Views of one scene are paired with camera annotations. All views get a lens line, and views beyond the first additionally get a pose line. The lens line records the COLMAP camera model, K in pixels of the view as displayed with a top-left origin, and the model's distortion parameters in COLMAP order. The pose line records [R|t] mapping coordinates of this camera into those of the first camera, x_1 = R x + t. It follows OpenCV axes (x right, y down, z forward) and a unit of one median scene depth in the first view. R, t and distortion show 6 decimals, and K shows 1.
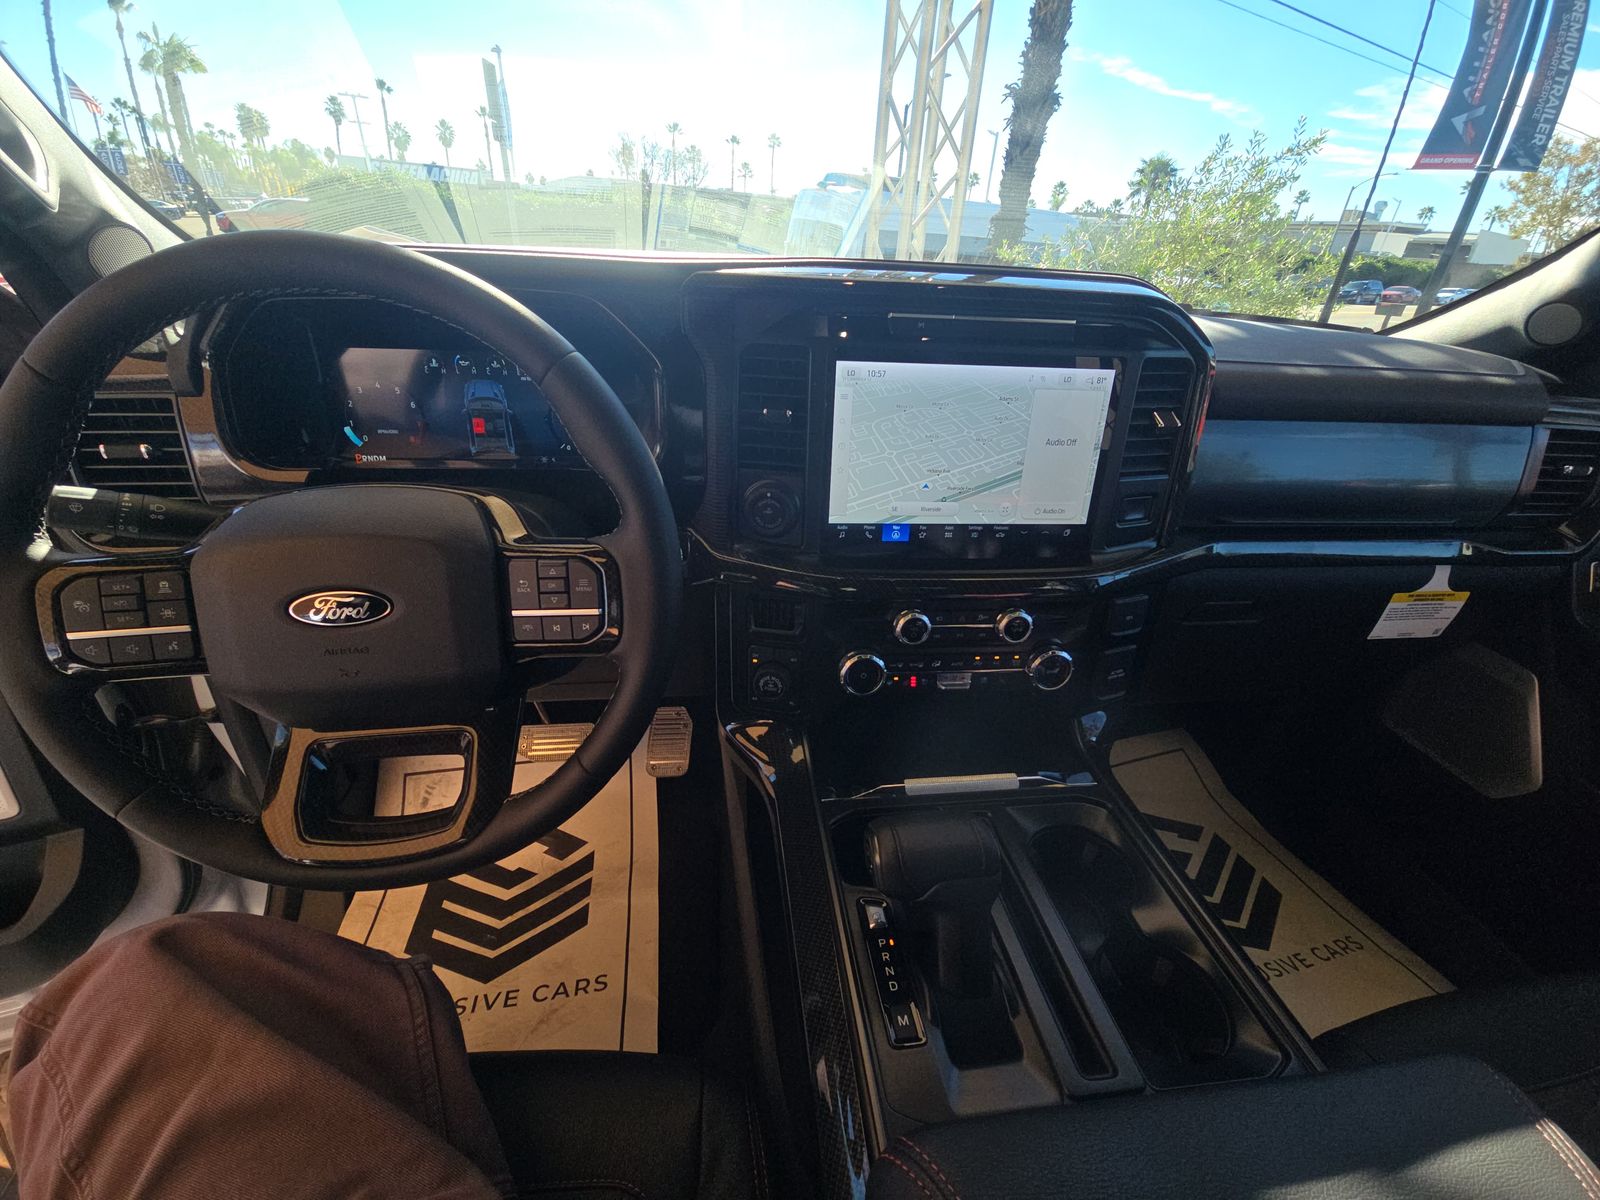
lens RADIAL K [[639.5, 0, 805.2], [0, 639.5, 596.9], [0, 0, 1]] dist [-0.001401, -0.000264]
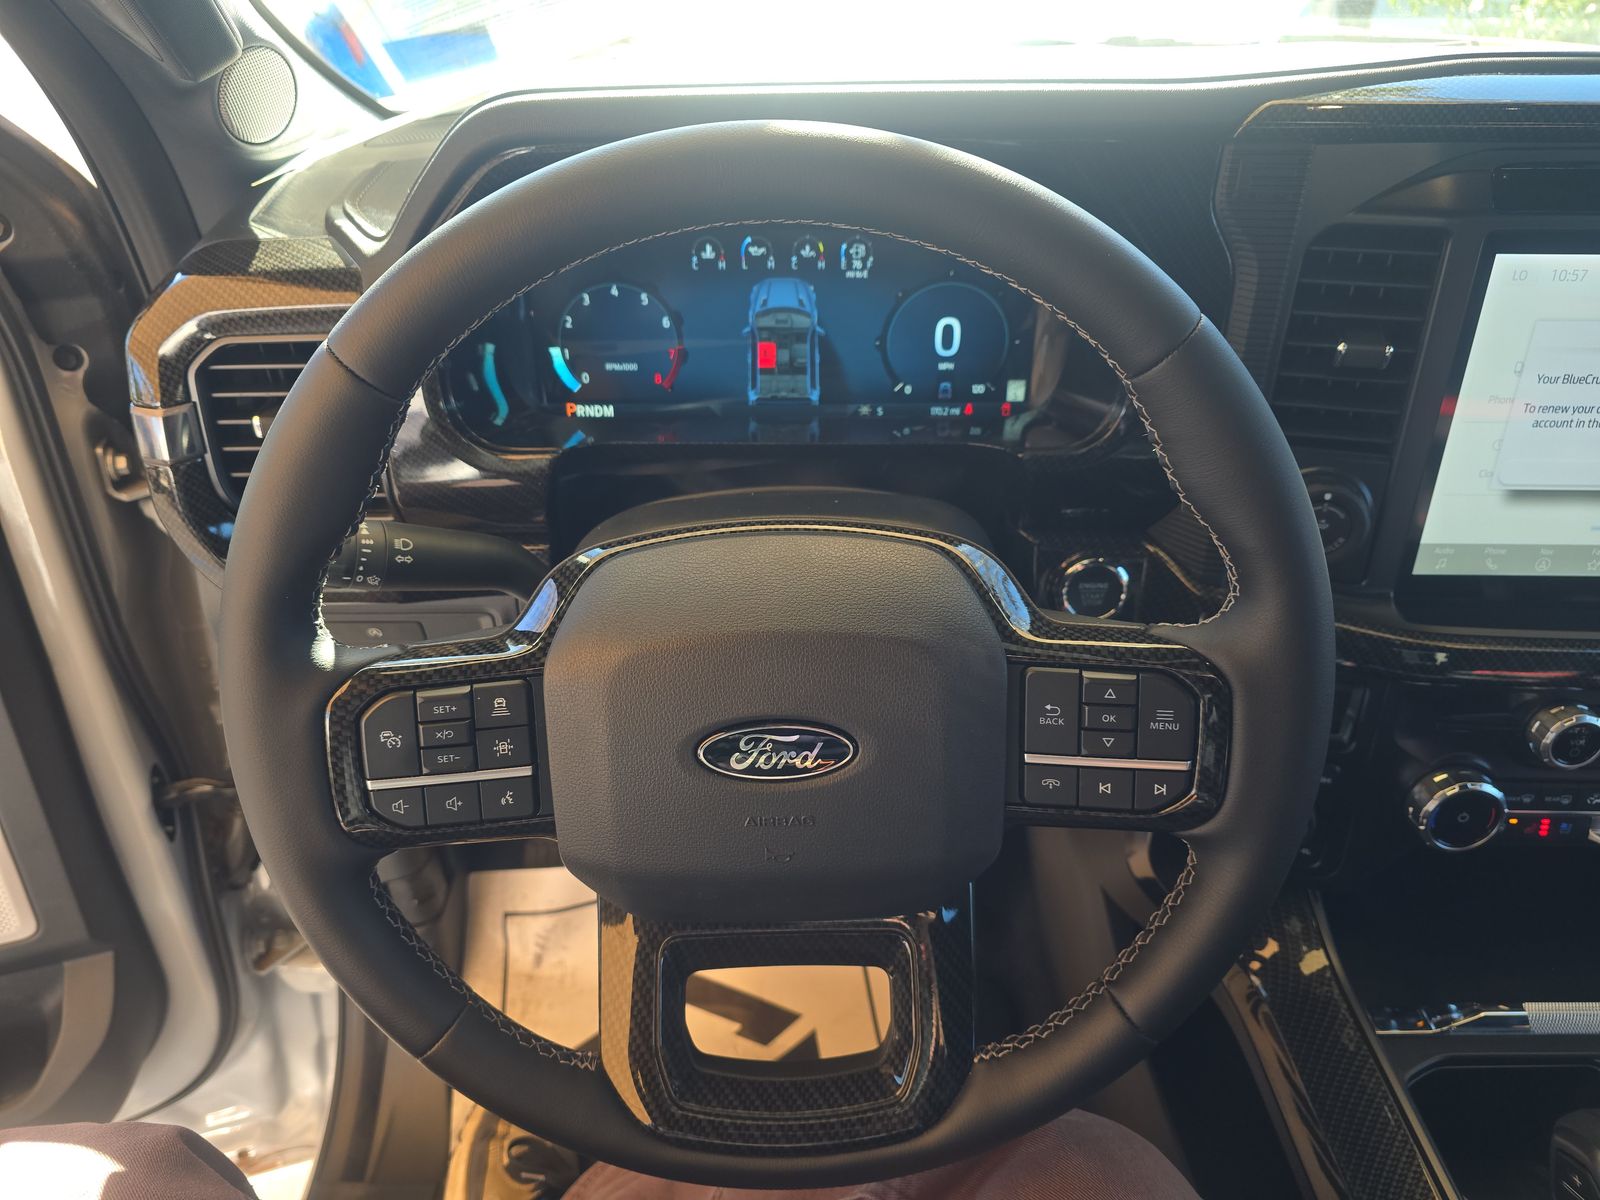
lens RADIAL K [[1071.1, 0, 800.0], [0, 1071.1, 600.0], [0, 0, 1]] dist [0.036896, -0.032605]
pose [[0.991460, 0.030222, -0.126863, -0.511964], [-0.019770, 0.996366, 0.082847, -0.184420], [0.128906, -0.079632, 0.988454, 0.012846]]
